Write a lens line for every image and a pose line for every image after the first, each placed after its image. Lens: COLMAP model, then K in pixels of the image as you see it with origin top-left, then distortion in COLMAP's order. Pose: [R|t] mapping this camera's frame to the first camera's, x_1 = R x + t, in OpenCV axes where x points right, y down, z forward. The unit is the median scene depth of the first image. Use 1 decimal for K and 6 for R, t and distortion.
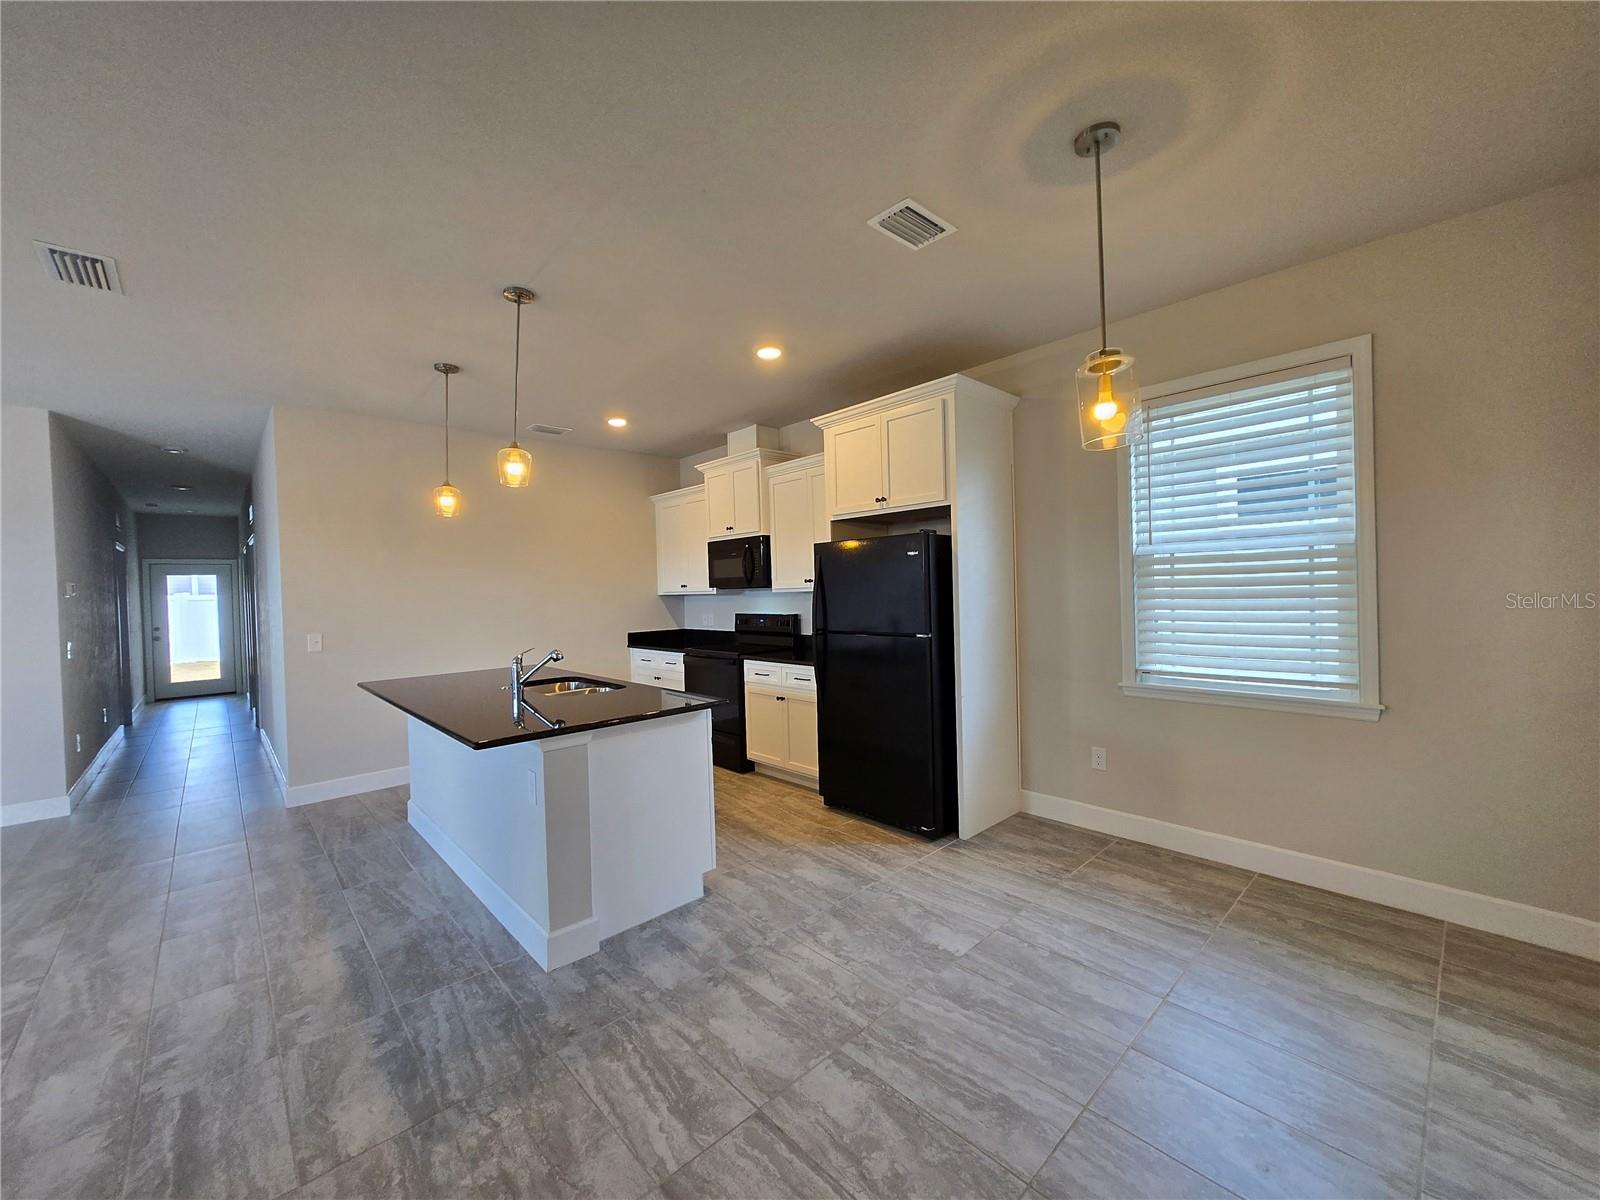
lens RADIAL K [[631.7, 0, 808.1], [0, 631.7, 594.0], [0, 0, 1]] dist [0.001151, 0.000123]
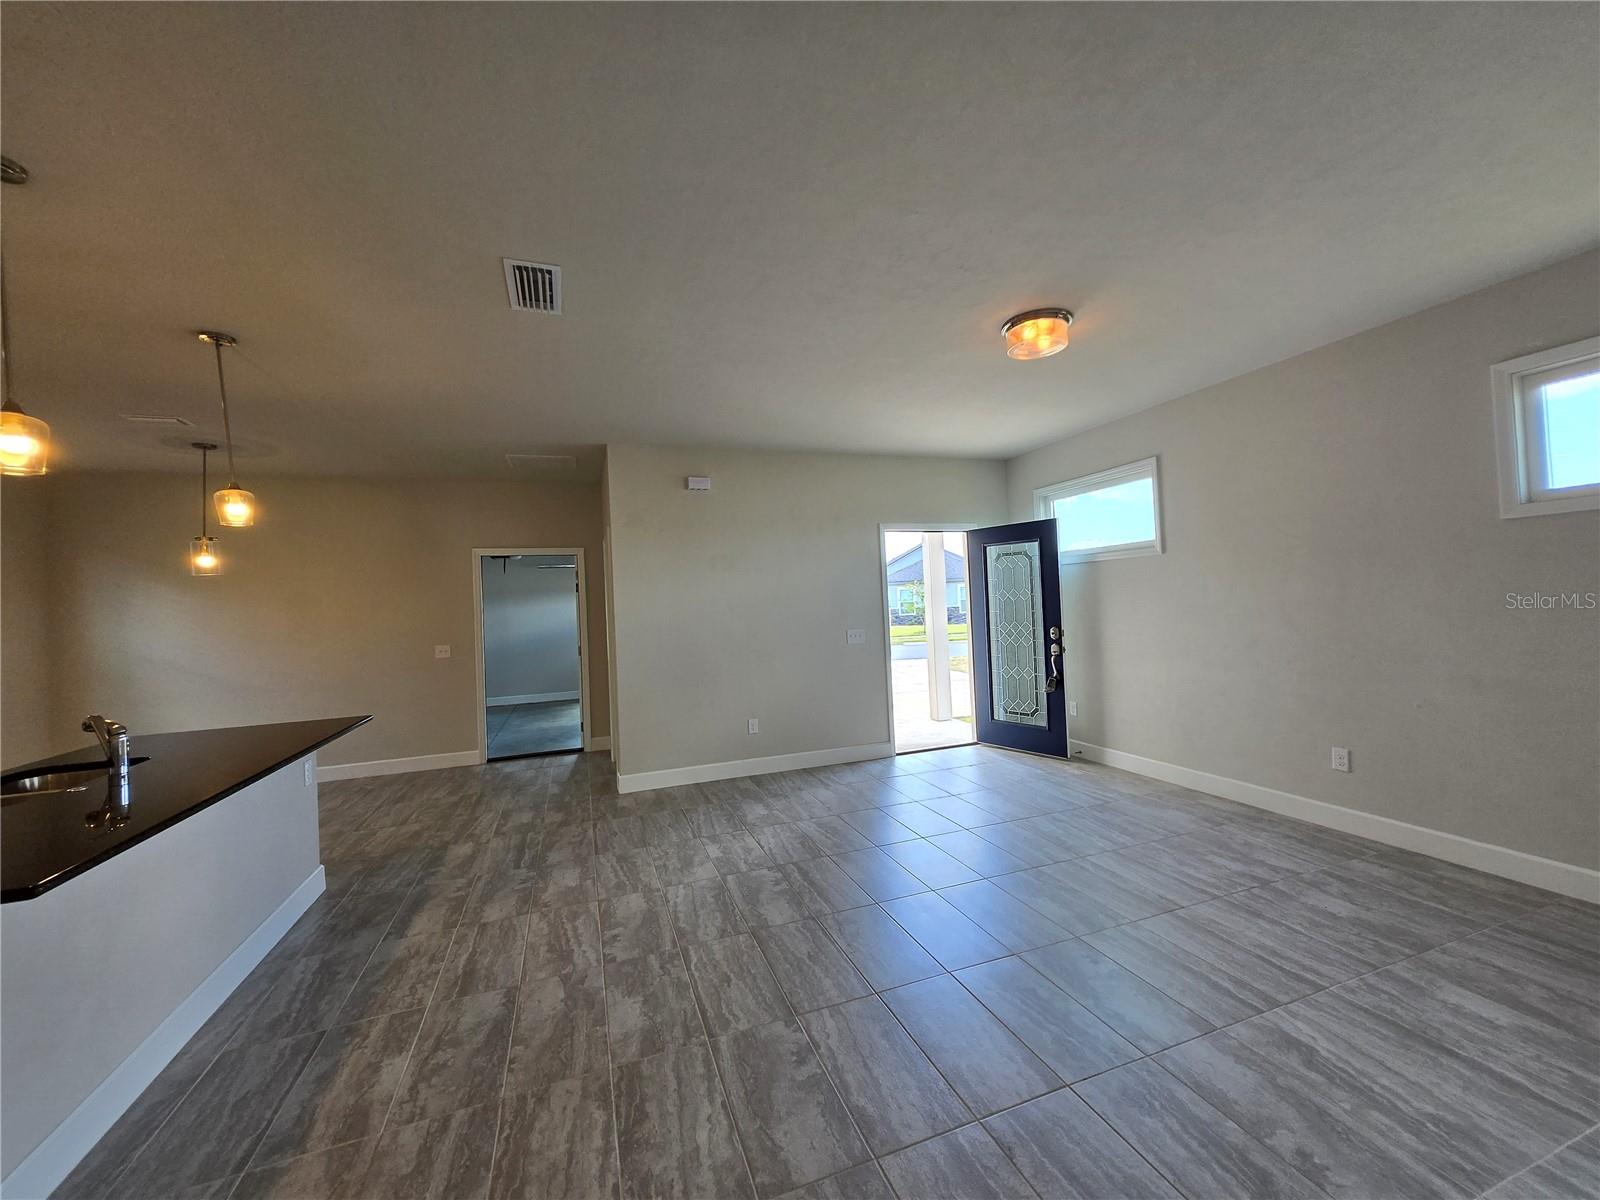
lens RADIAL K [[631.7, 0, 800.5], [0, 631.7, 590.3], [0, 0, 1]] dist [0.001151, 0.000123]
pose [[-0.913664, 0.079412, 0.398637, -1.862535], [0.076017, 0.996809, -0.024343, 0.034006], [-0.399298, 0.008062, -0.916786, 1.727203]]
